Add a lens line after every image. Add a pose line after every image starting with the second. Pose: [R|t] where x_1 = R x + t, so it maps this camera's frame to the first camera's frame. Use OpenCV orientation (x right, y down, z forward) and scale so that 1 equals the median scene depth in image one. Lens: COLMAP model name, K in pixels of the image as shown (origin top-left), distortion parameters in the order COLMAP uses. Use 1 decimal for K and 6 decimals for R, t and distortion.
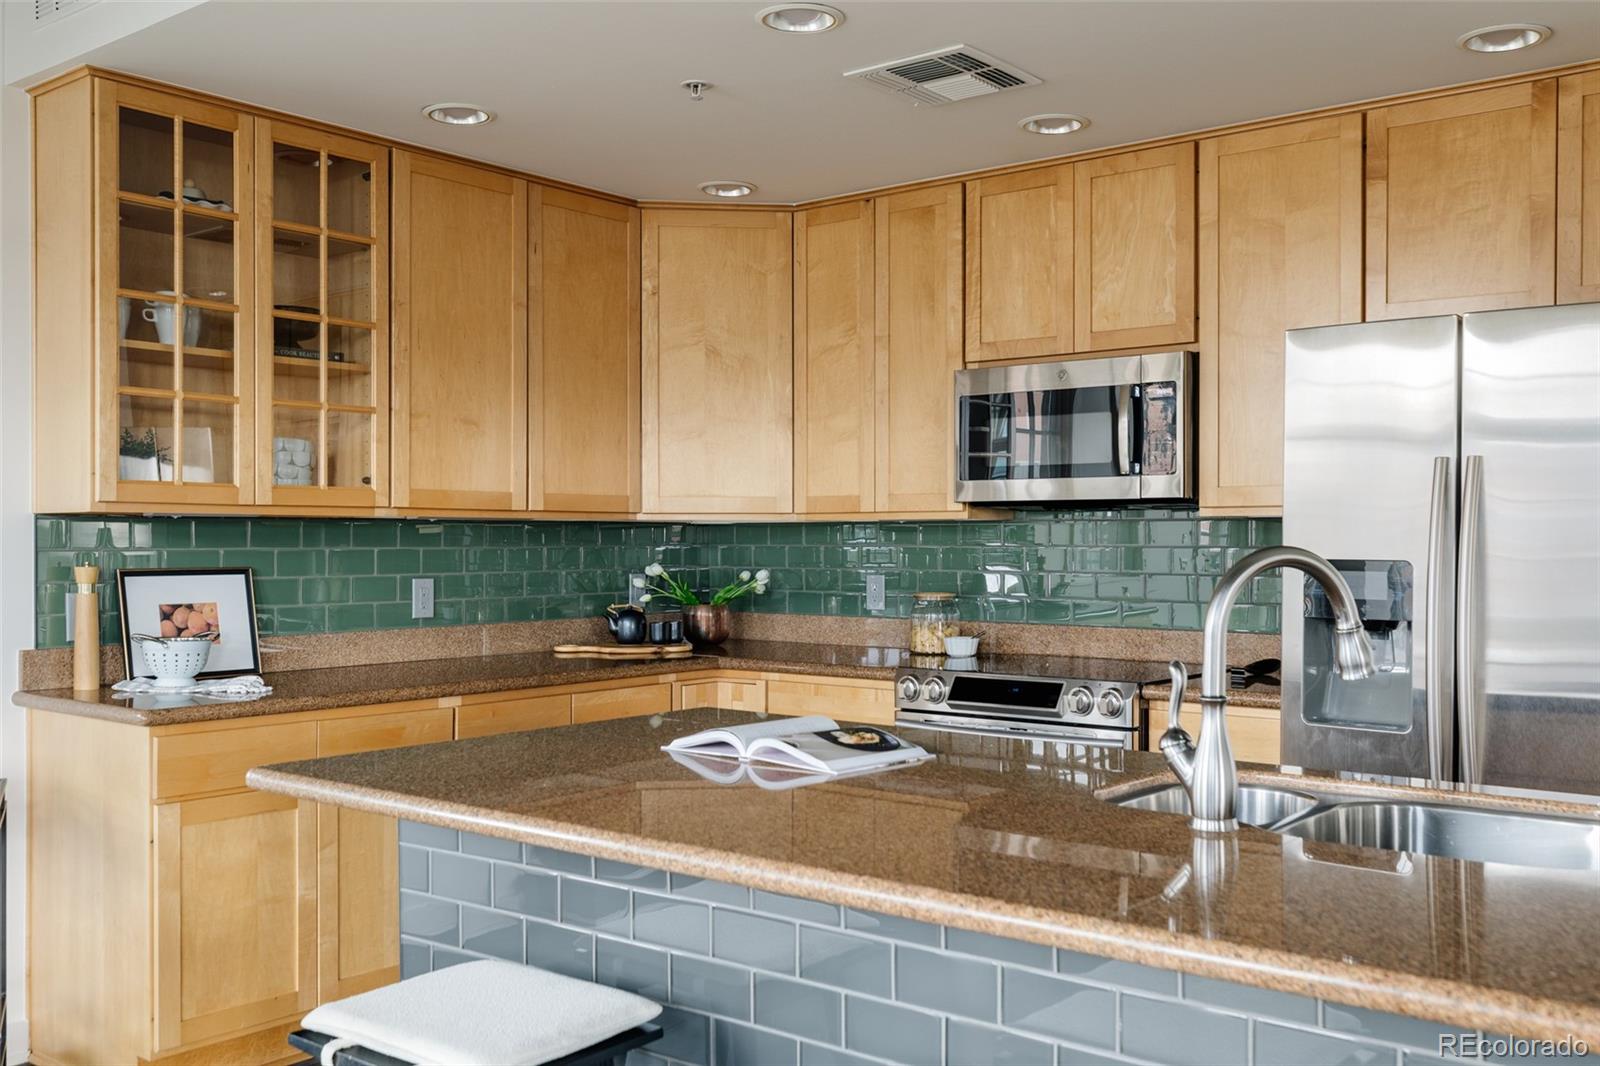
lens RADIAL K [[1511.2, 0, 803.3], [0, 1511.2, 544.5], [0, 0, 1]] dist [-0.002163, 0.000000]
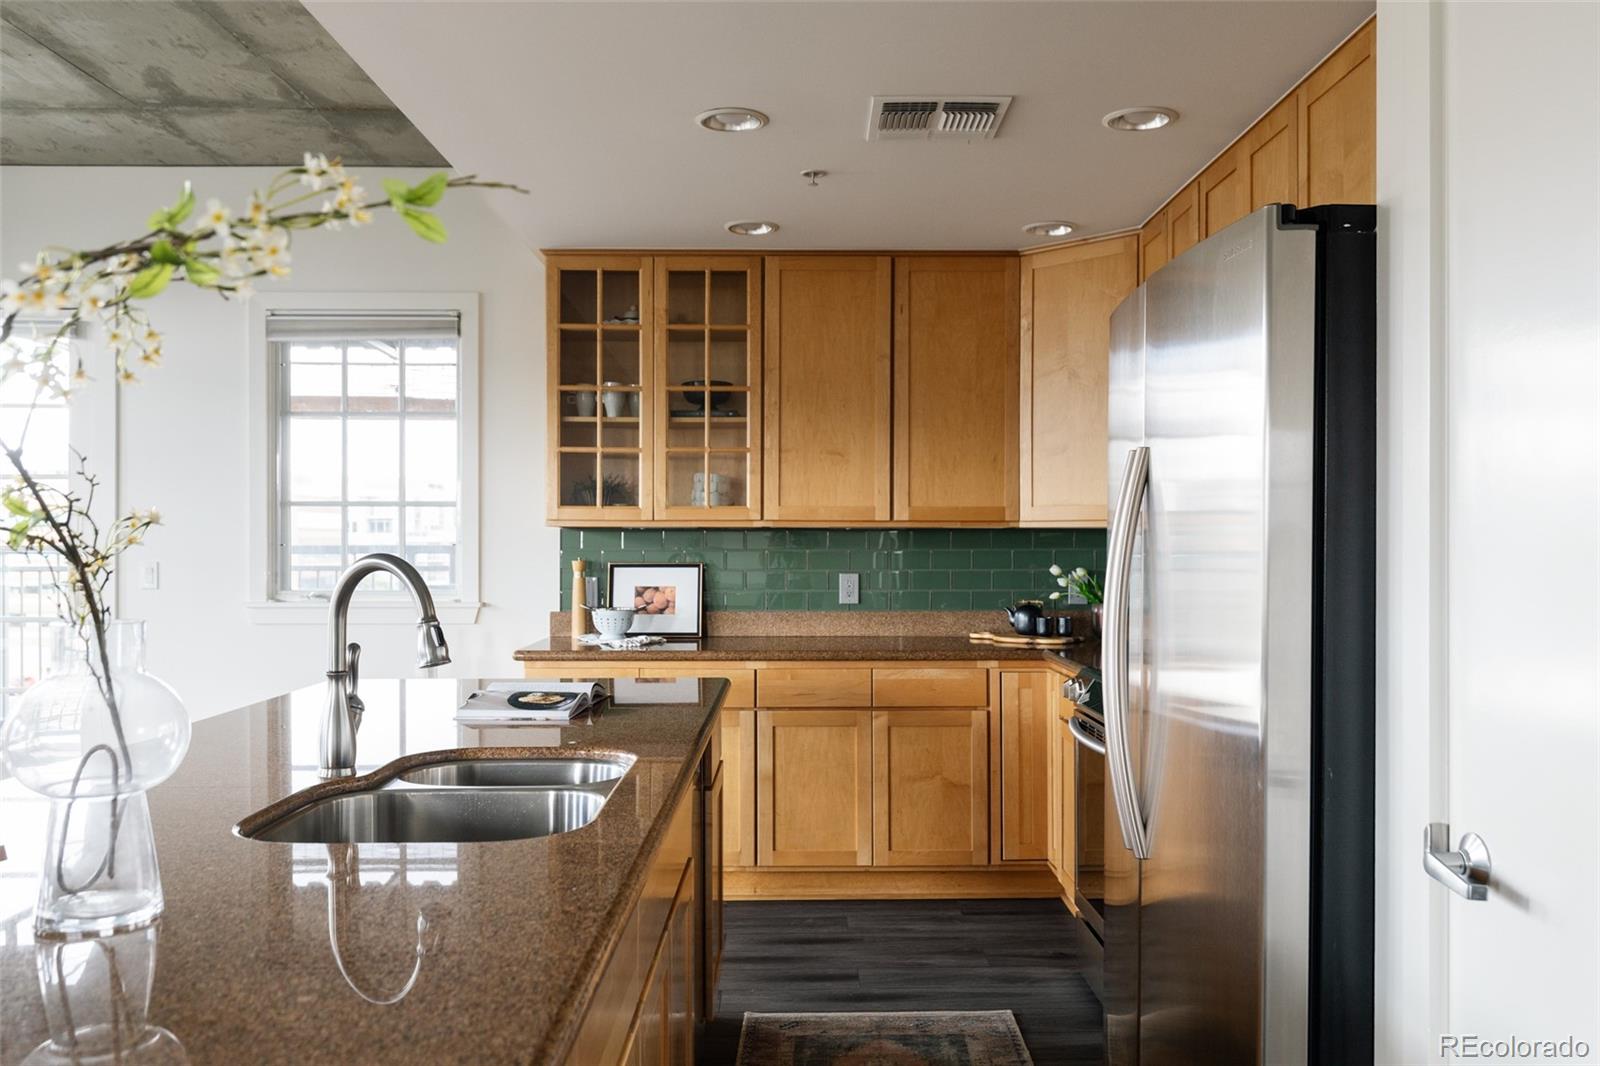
lens RADIAL K [[1282.3, 0, 807.8], [0, 1282.3, 537.3], [0, 0, 1]] dist [0.009693, -0.016528]
pose [[0.630358, -0.001797, -0.776302, 0.673897], [-0.003815, 0.999978, -0.005413, -0.003132], [0.776295, 0.006374, 0.630338, 0.315603]]
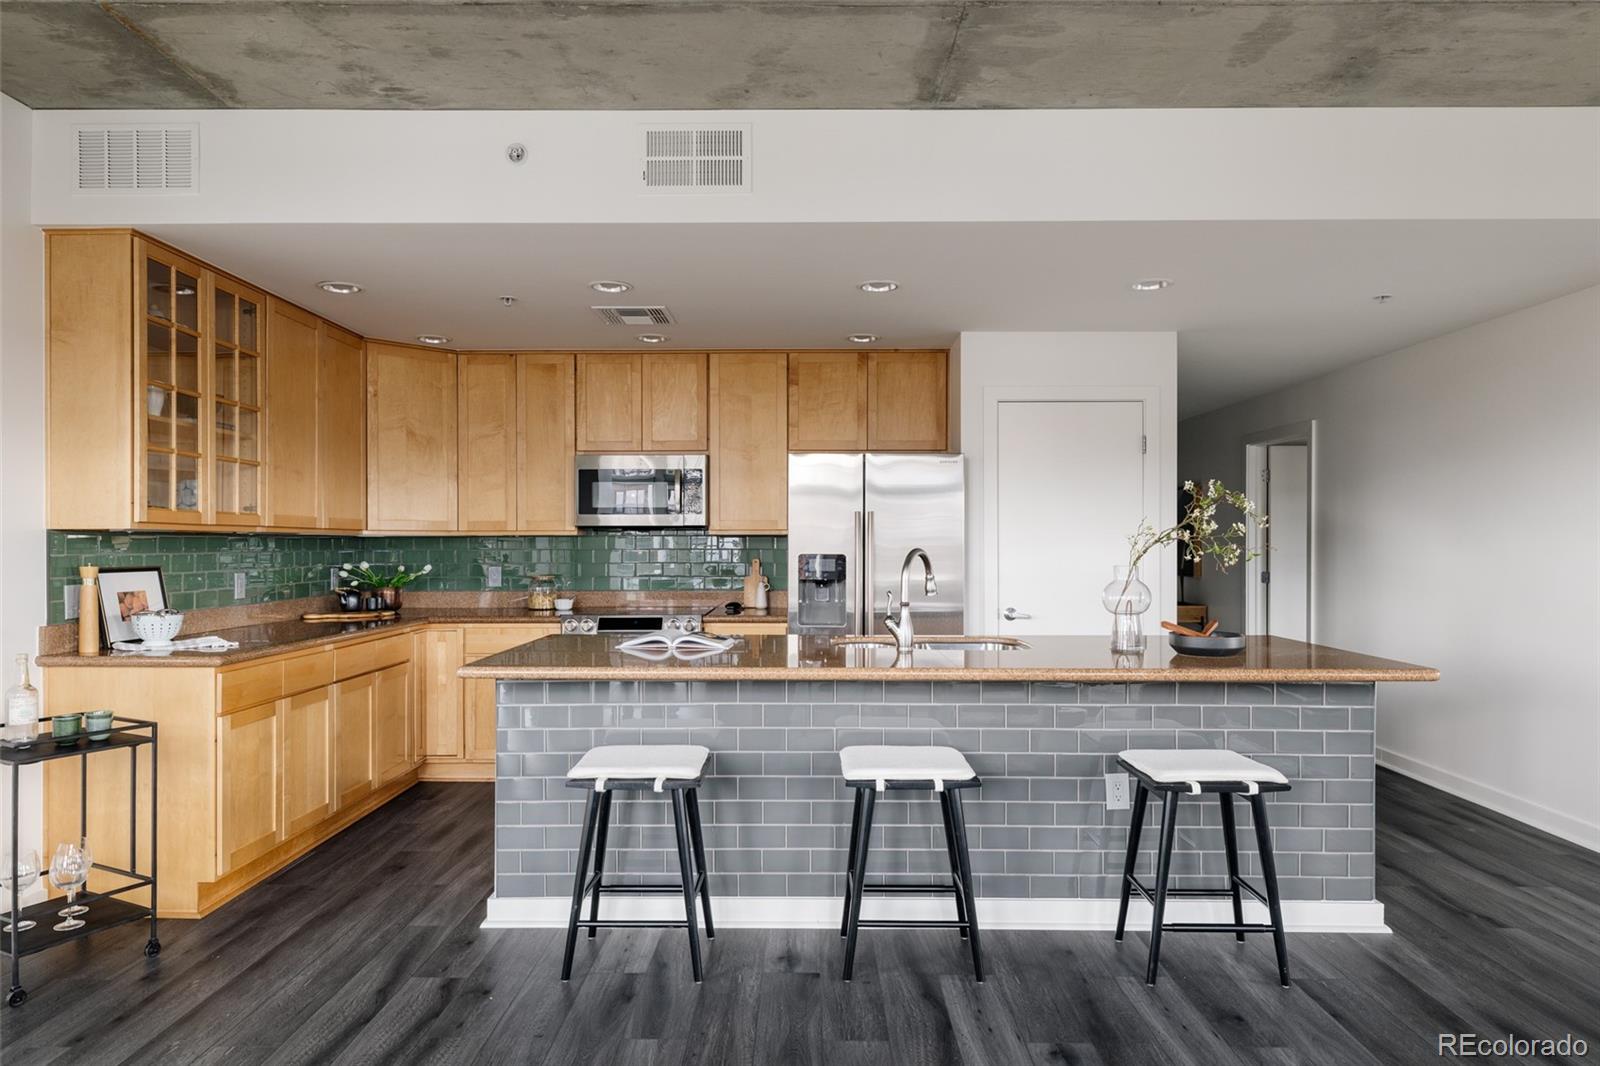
lens RADIAL K [[1001.8, 0, 802.9], [0, 1001.8, 543.6], [0, 0, 1]] dist [0.009502, -0.011361]
pose [[0.782912, -0.000982, 0.622132, -0.501465], [0.004255, 0.999984, -0.003776, -0.000560], [-0.622118, 0.005604, 0.782903, -0.157970]]
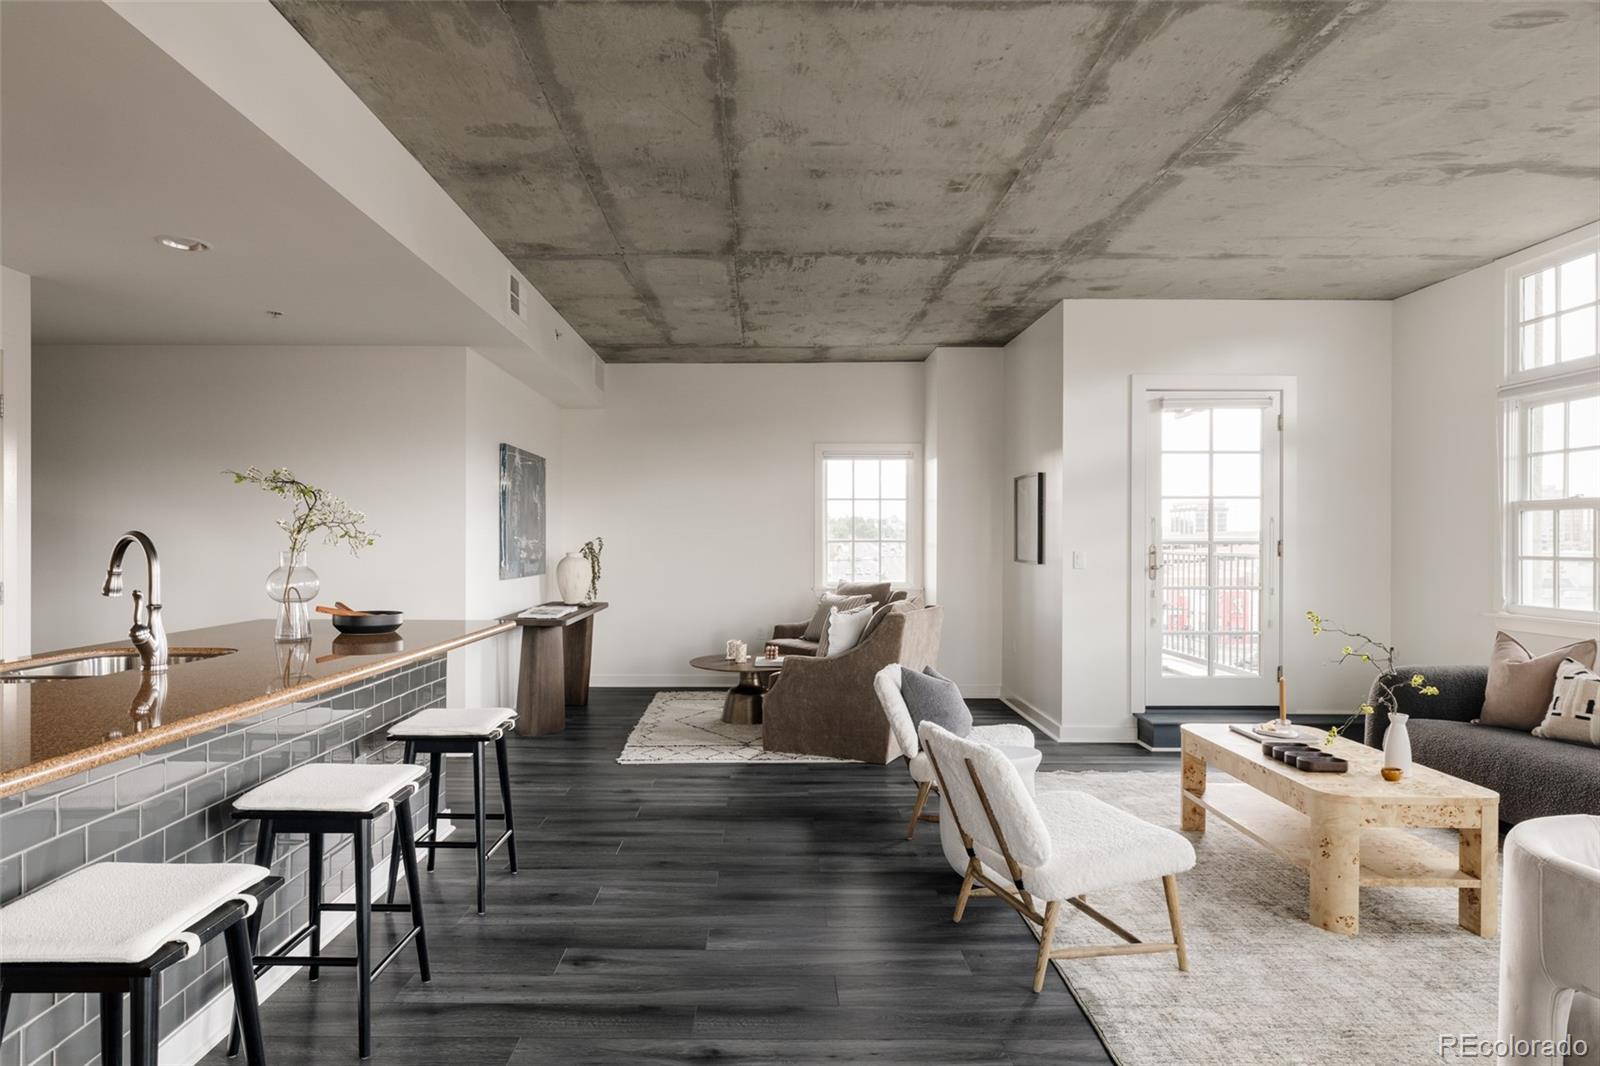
lens RADIAL K [[937.3, 0, 776.8], [0, 937.3, 546.1], [0, 0, 1]] dist [-0.004211, -0.001236]
pose [[-0.635225, -0.006928, 0.772296, -0.609488], [0.000337, 0.999957, 0.009247, 0.004938], [-0.772327, 0.006134, -0.635195, 0.569743]]
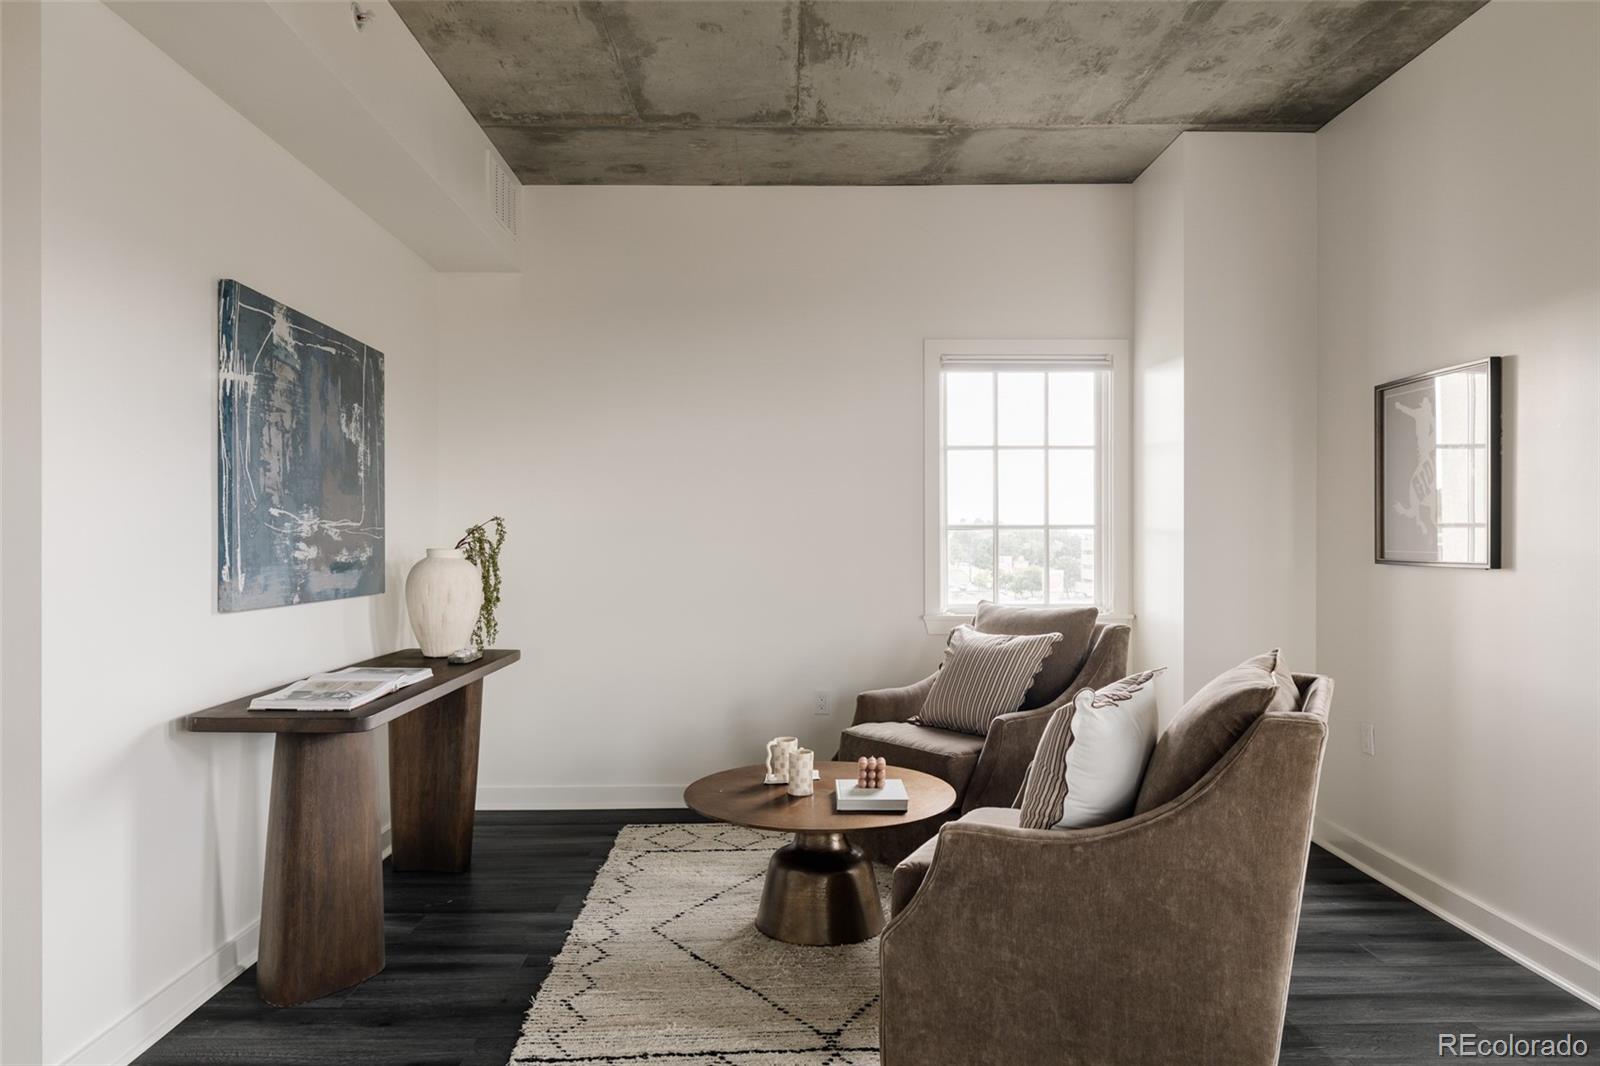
lens RADIAL K [[1089.6, 0, 803.9], [0, 1089.6, 540.7], [0, 0, 1]] dist [0.003111, 0.000330]
pose [[-0.645124, 0.000507, 0.764077, 0.058154], [0.004093, 0.999988, 0.002792, 0.025849], [-0.764067, 0.004928, -0.645119, 0.112817]]
